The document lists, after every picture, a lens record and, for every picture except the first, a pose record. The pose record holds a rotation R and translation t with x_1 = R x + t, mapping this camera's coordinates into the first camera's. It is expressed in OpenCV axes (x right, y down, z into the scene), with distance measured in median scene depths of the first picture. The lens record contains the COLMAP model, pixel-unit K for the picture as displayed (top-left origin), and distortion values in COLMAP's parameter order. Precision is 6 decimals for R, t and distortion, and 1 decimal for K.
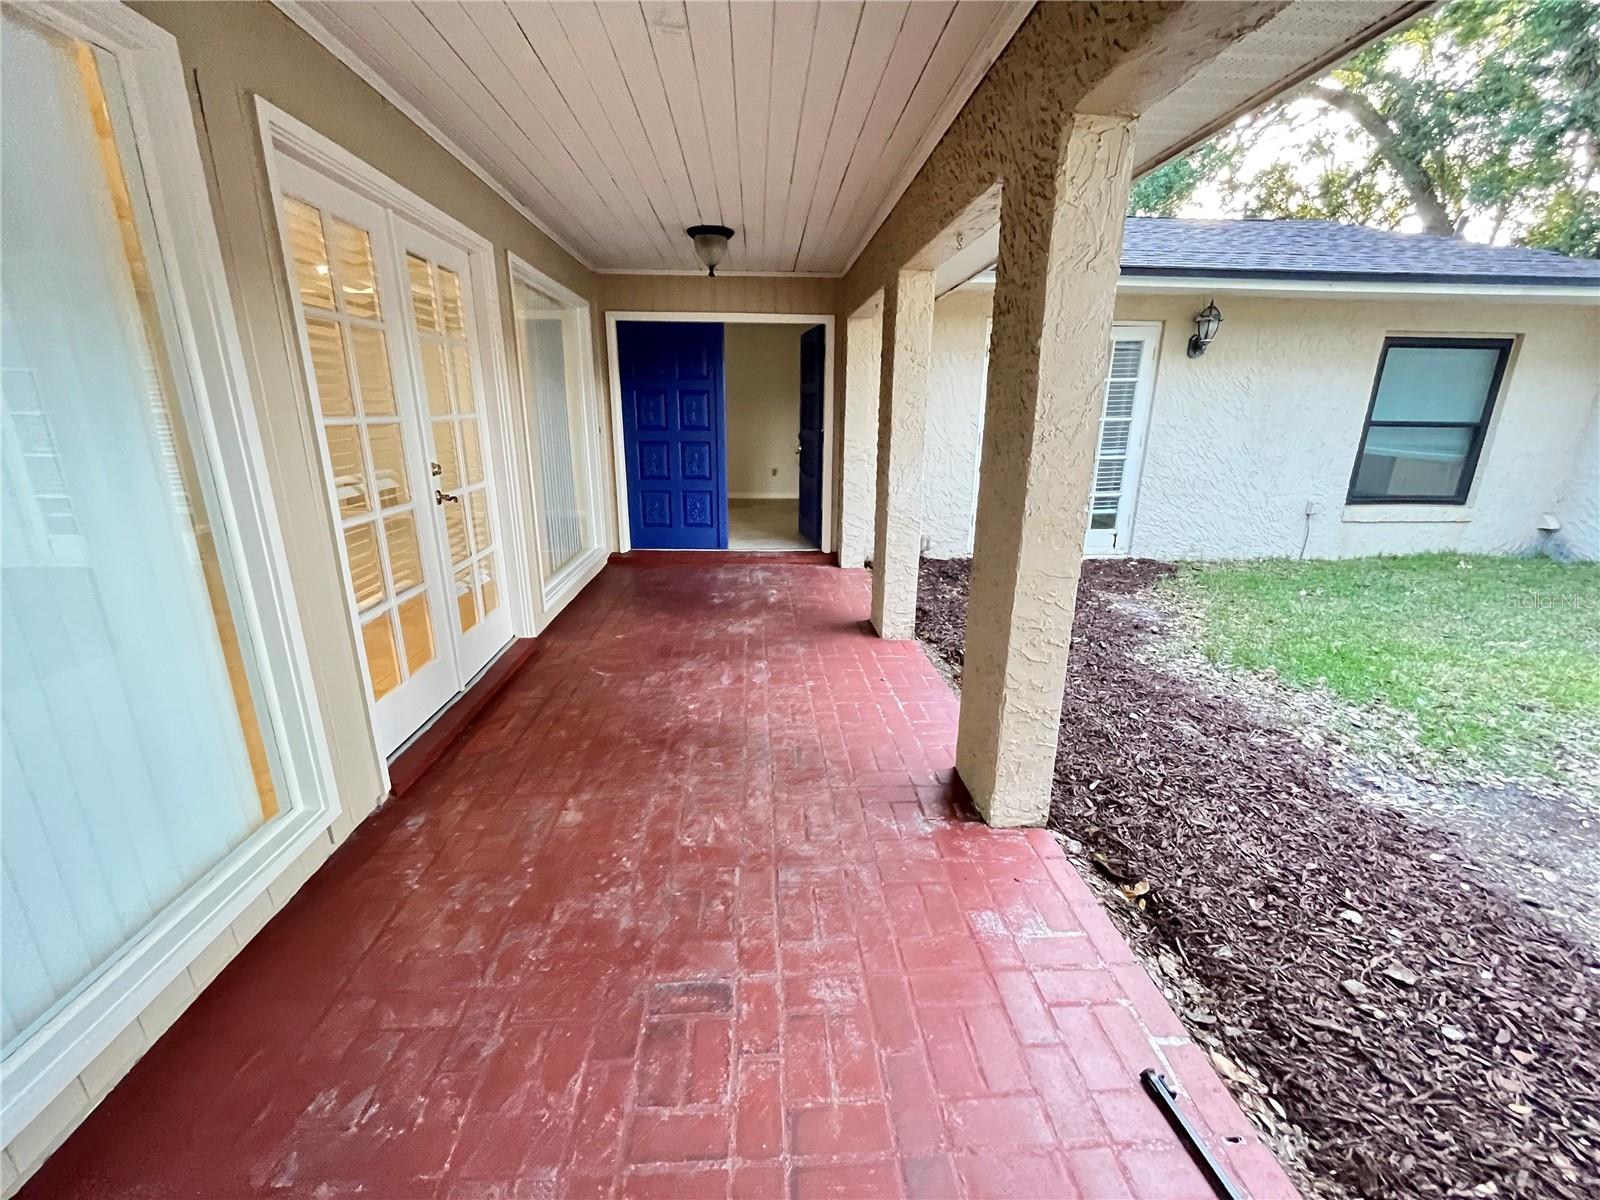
lens RADIAL K [[654.2, 0, 791.3], [0, 654.2, 601.2], [0, 0, 1]] dist [-0.002612, -0.000986]
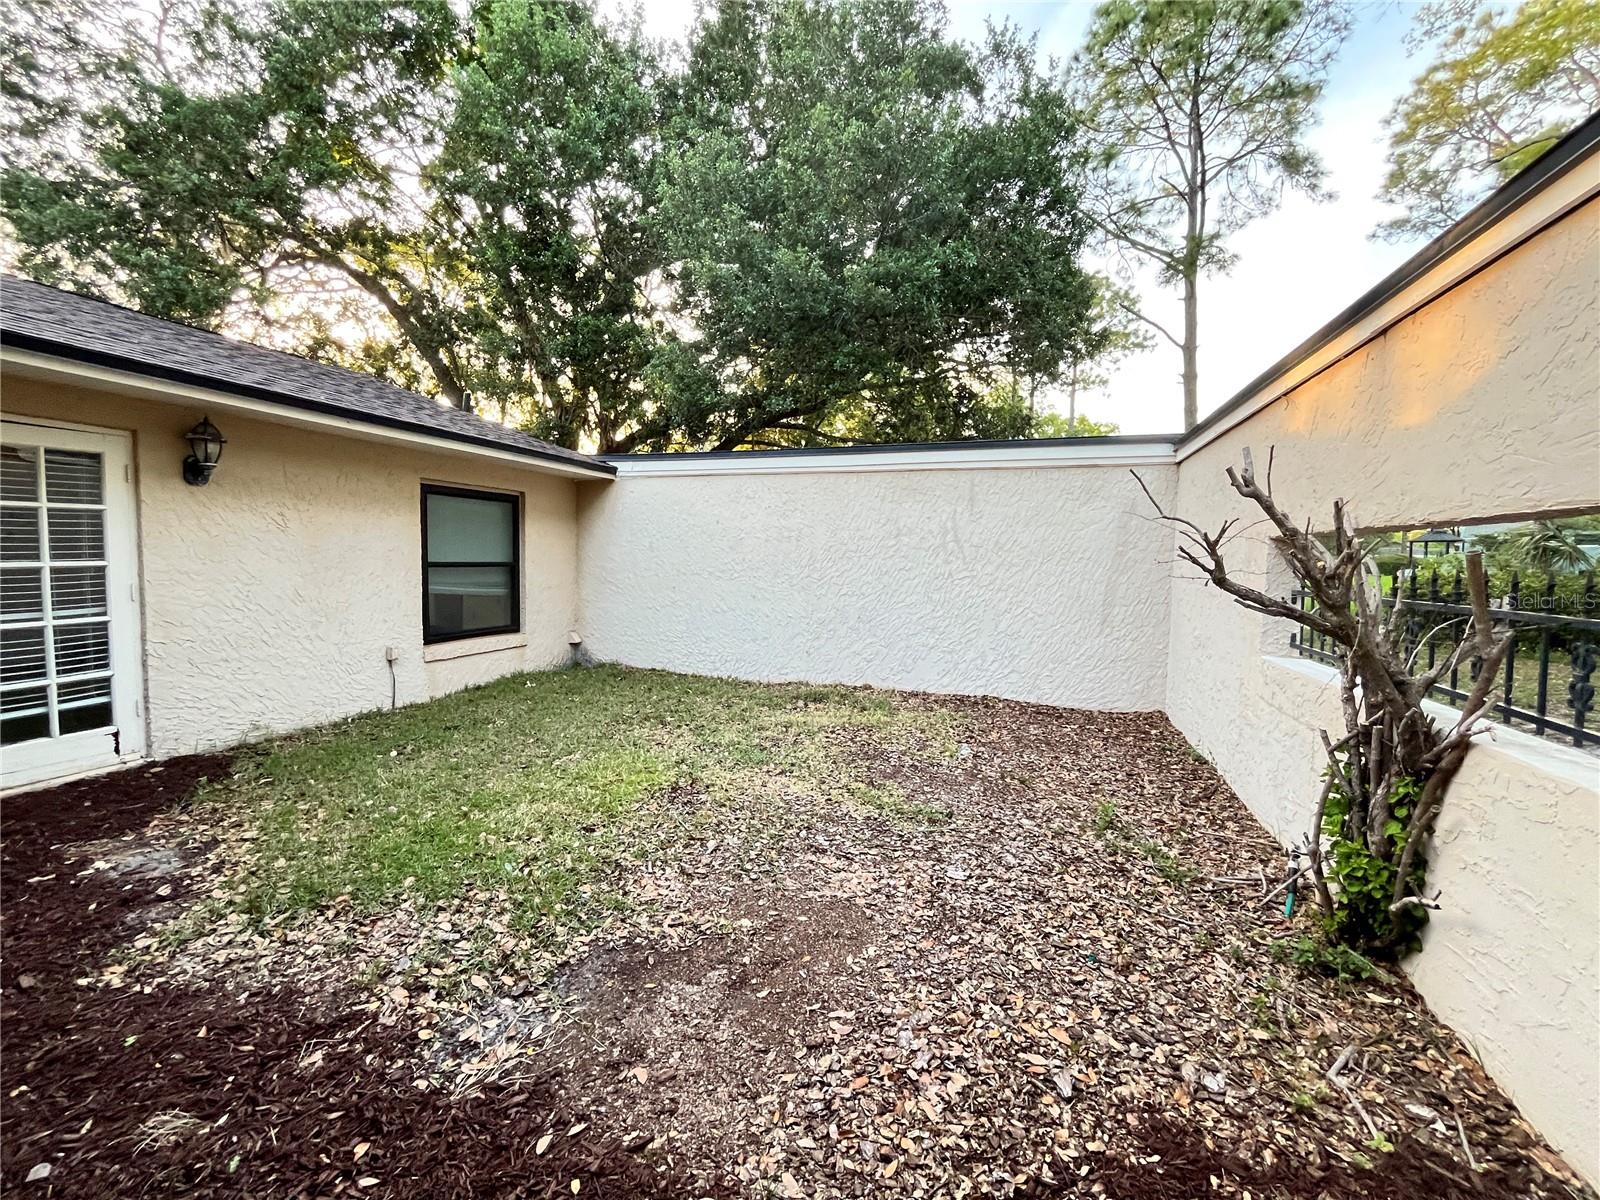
lens RADIAL K [[654.2, 0, 797.2], [0, 654.2, 597.6], [0, 0, 1]] dist [-0.002612, -0.000986]
pose [[0.379349, -0.058319, 0.923414, 0.214825], [0.247468, 0.968048, -0.040525, -0.051290], [-0.891546, 0.243888, 0.381661, 0.146181]]
